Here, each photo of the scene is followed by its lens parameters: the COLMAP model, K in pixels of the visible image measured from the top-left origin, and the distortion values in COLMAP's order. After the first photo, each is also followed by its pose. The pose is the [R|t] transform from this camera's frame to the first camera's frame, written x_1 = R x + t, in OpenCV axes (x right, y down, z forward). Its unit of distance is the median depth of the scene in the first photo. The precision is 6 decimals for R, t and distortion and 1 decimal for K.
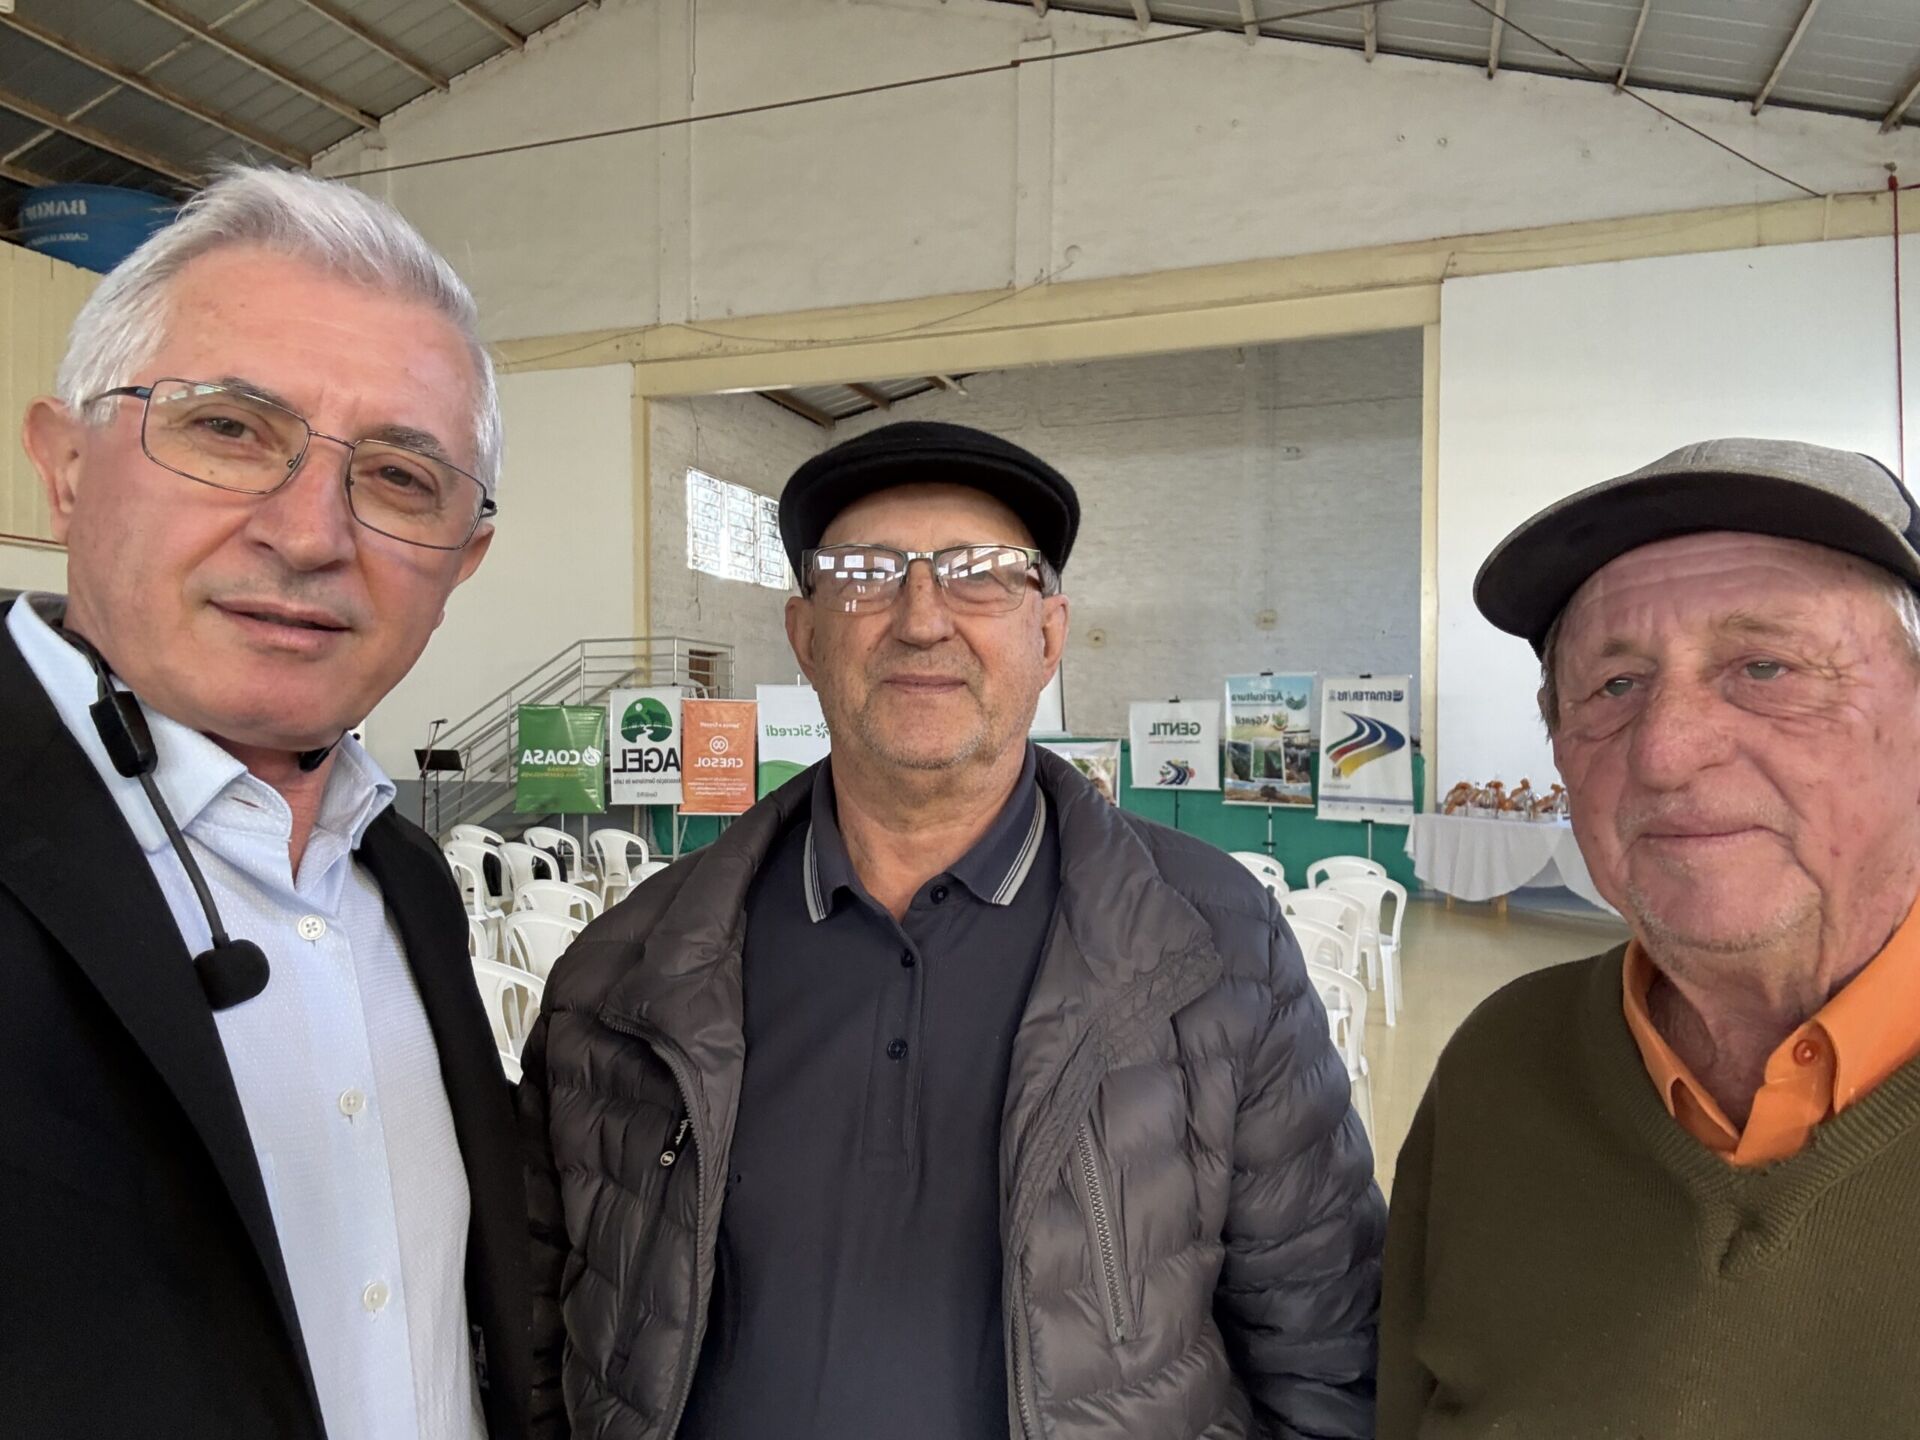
lens RADIAL K [[1334.2, 0, 960.0], [0, 1334.2, 720.0], [0, 0, 1]] dist [0.059732, -0.097786]
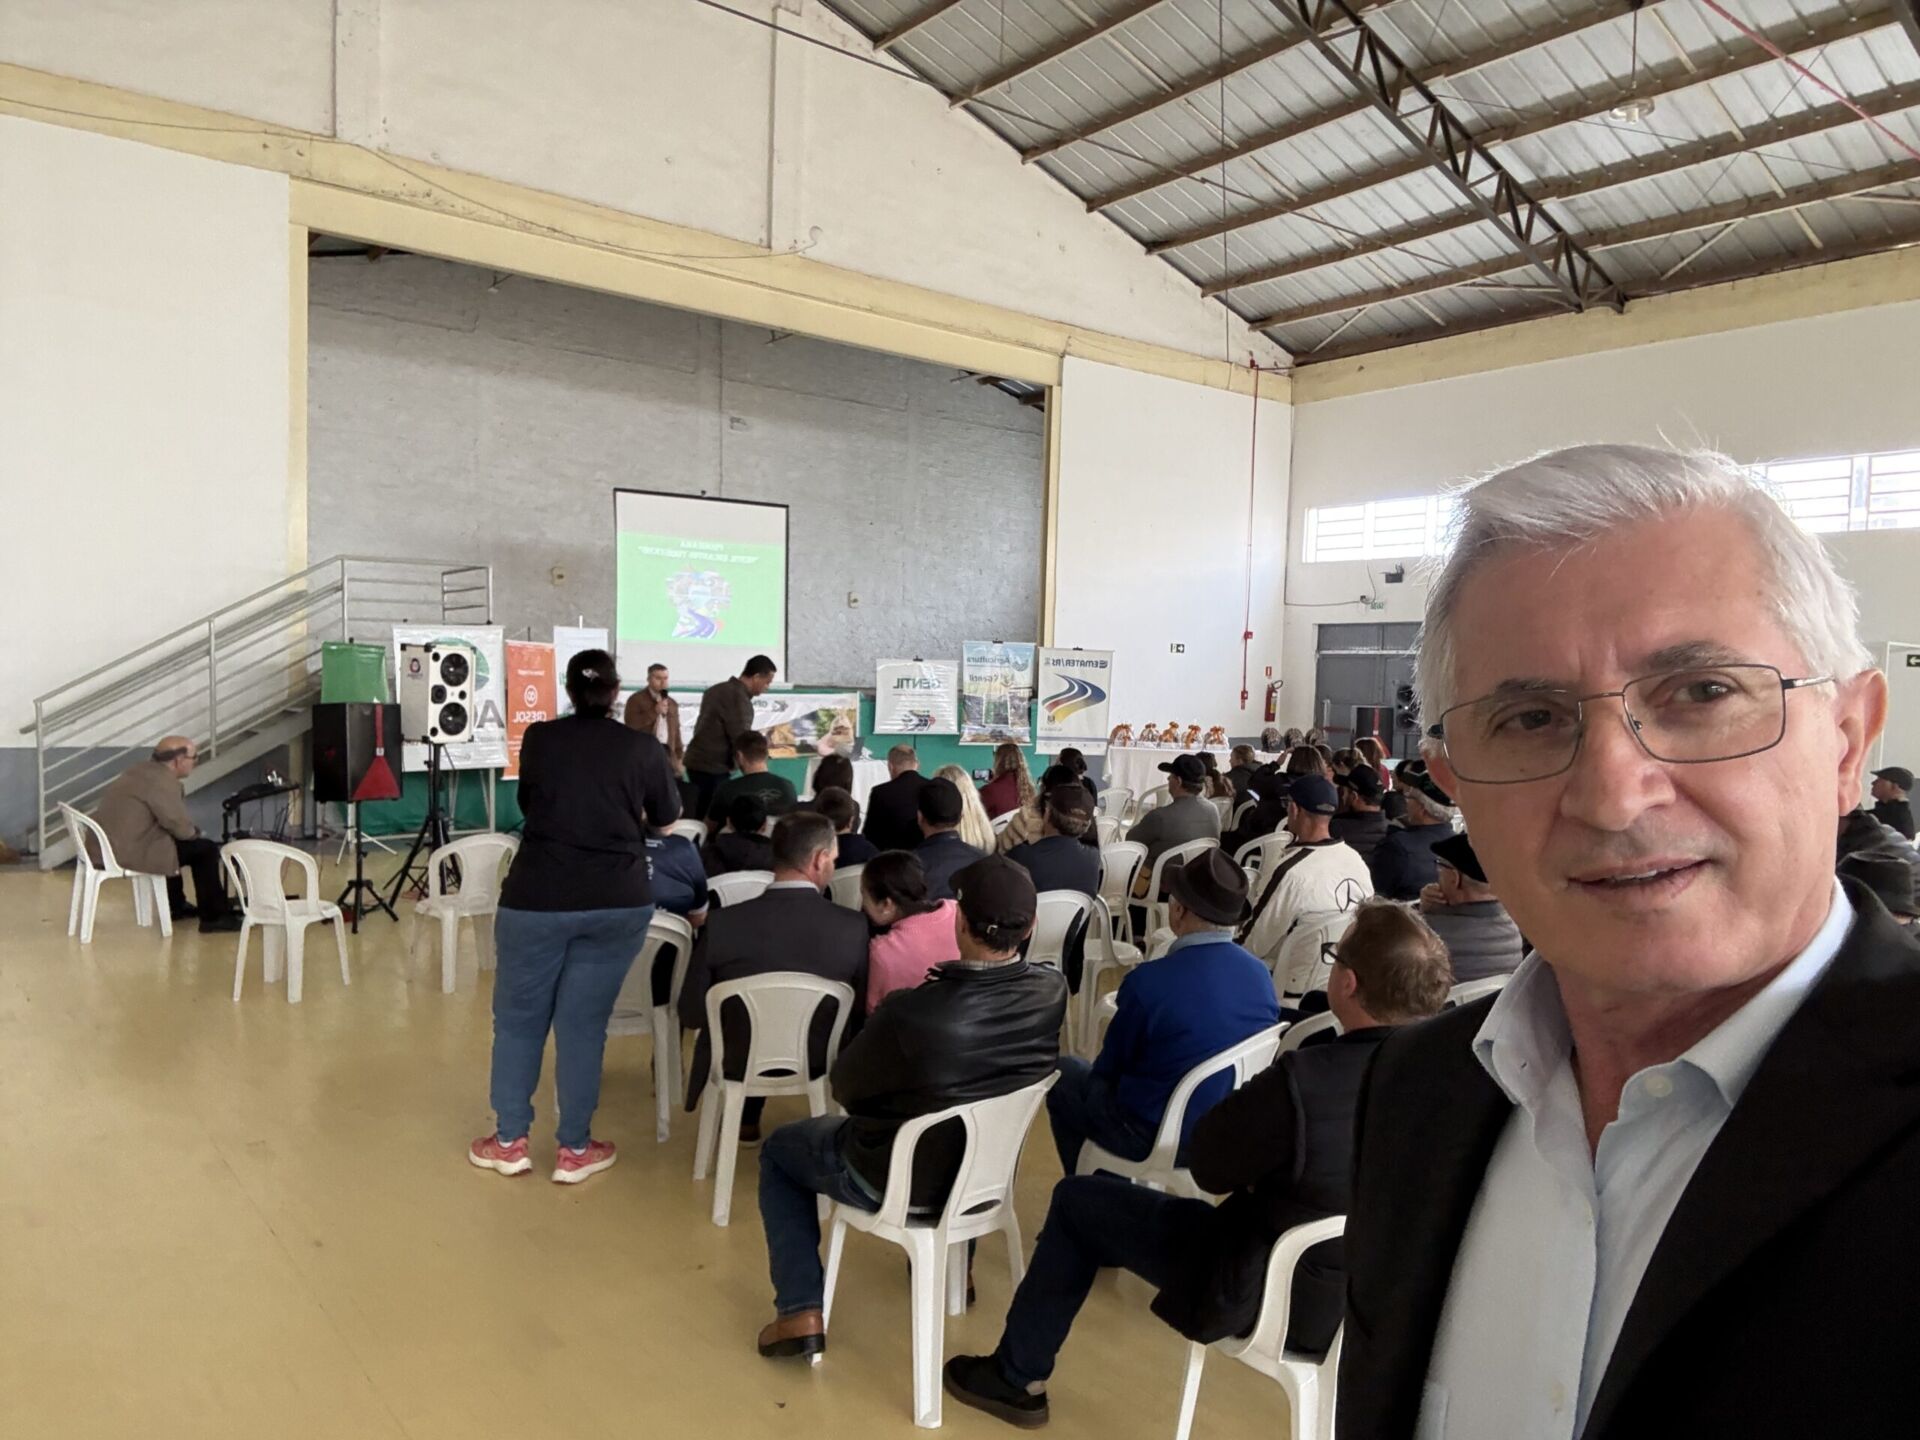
lens RADIAL K [[1334.2, 0, 960.0], [0, 1334.2, 720.0], [0, 0, 1]] dist [0.059732, -0.097786]
pose [[0.532719, -0.019360, 0.846071, -0.828822], [-0.035447, 0.998351, 0.045164, -0.015458], [-0.845549, -0.054050, 0.531154, 0.342281]]
